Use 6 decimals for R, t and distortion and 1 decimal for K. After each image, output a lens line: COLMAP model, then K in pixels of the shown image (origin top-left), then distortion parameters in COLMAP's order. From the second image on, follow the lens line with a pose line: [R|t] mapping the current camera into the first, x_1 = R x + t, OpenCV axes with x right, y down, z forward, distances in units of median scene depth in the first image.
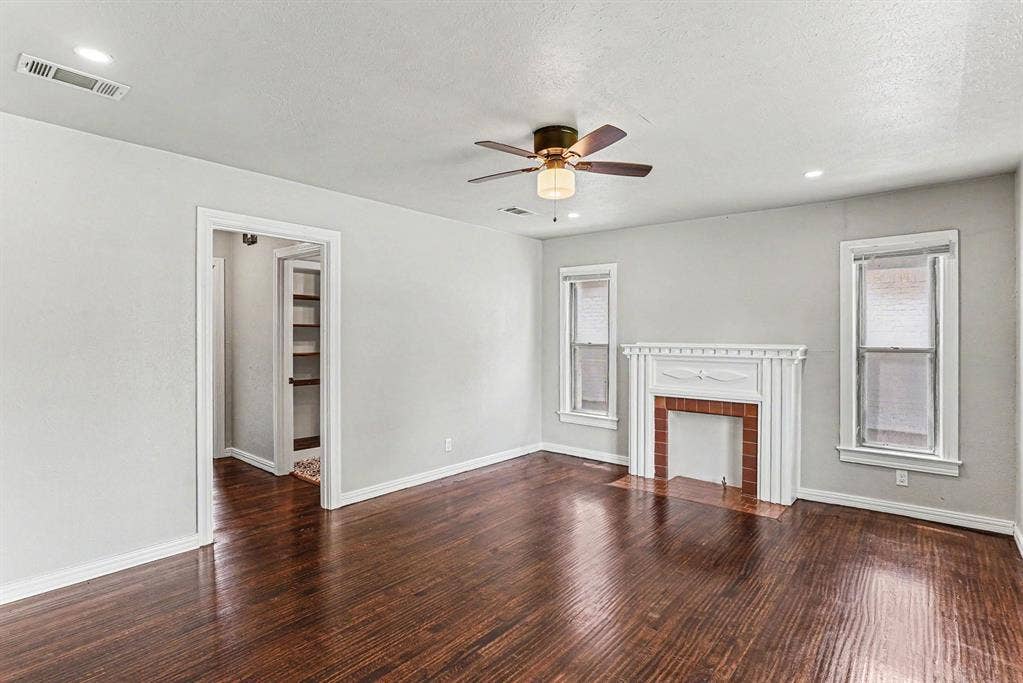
lens RADIAL K [[496.6, 0, 513.9], [0, 496.6, 336.7], [0, 0, 1]] dist [-0.001454, -0.000288]
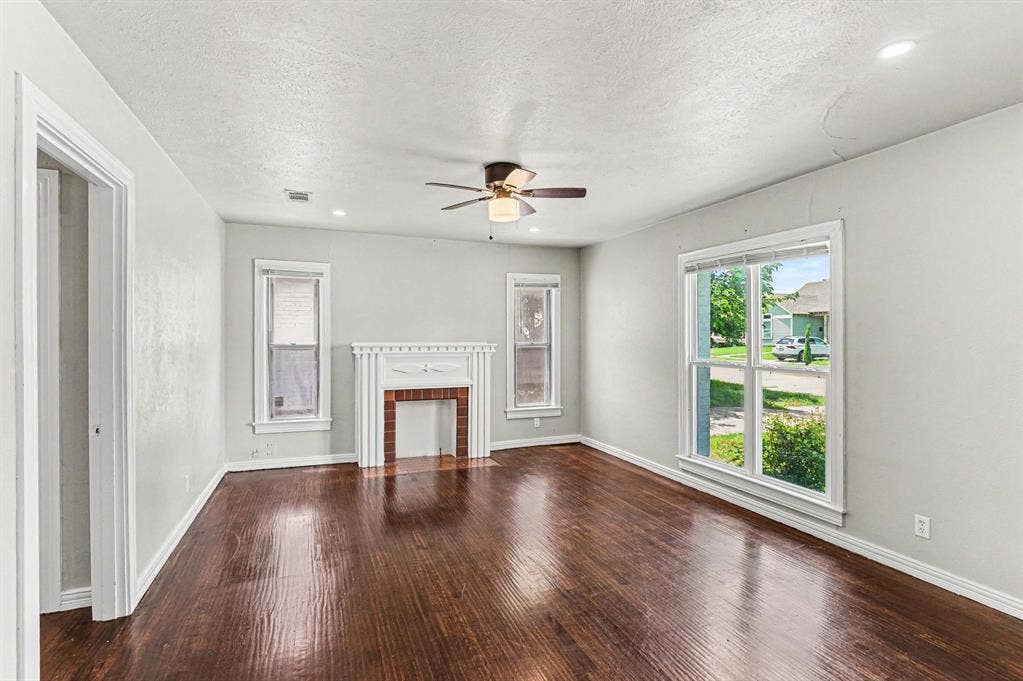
lens RADIAL K [[507.6, 0, 511.5], [0, 507.6, 340.5], [0, 0, 1]] dist [0.000641, 0.000255]
pose [[0.489282, -0.012207, 0.872040, -0.569551], [0.002982, 0.999920, 0.012324, -0.005404], [-0.872120, -0.003429, 0.489279, 0.203974]]
